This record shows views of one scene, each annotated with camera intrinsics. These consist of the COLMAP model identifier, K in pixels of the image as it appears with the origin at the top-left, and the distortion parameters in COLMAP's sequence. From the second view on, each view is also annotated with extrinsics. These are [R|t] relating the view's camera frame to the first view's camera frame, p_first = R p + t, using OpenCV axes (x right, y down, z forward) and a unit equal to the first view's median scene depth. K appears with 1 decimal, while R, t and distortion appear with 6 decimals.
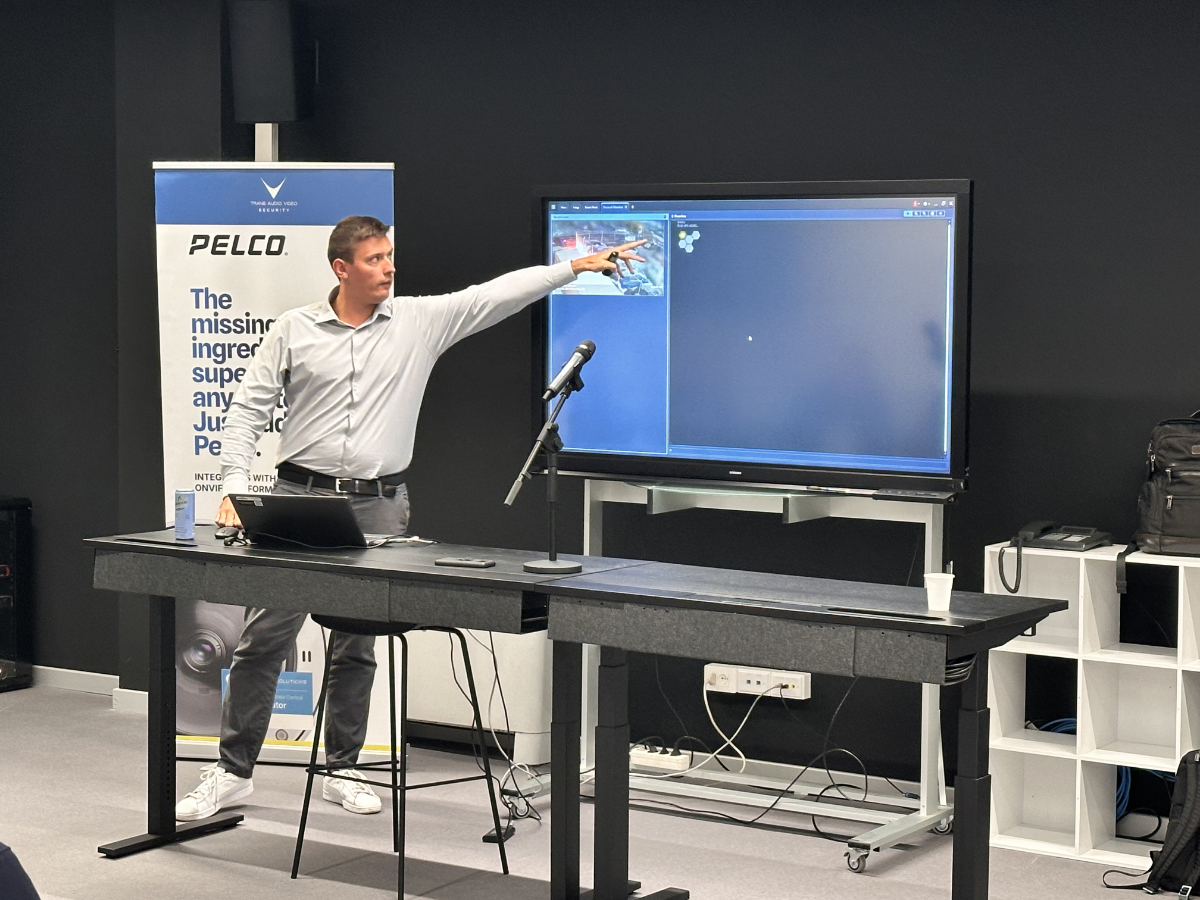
lens RADIAL K [[2444.3, 0, 610.7], [0, 2444.3, 467.6], [0, 0, 1]] dist [0.091967, 0.000000]
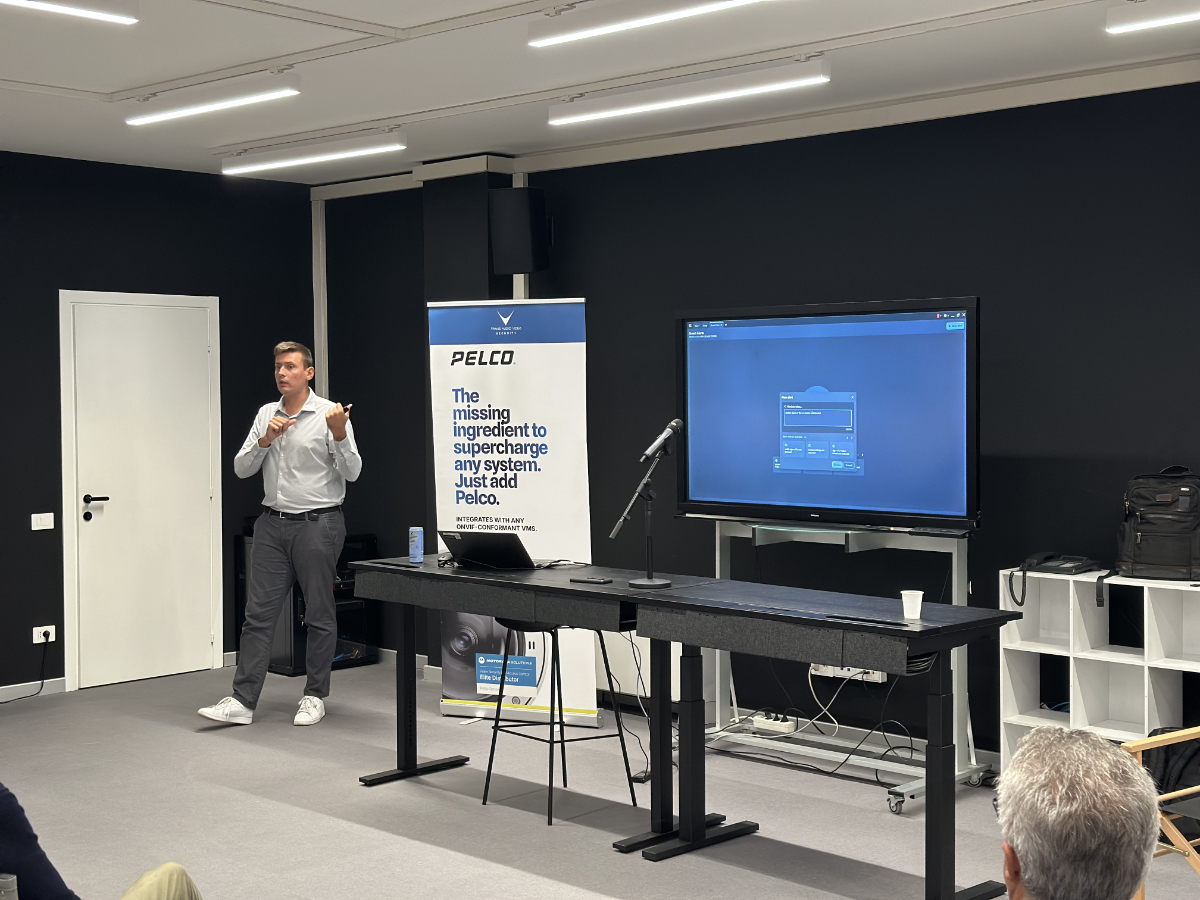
lens RADIAL K [[1652.6, 0, 598.3], [0, 1652.6, 464.5], [0, 0, 1]] dist [0.109400, 0.000000]
pose [[0.983400, -0.007278, -0.181307, 0.097367], [0.001787, 0.999535, -0.030429, 0.001597], [0.181444, 0.029600, 0.982956, 0.063346]]
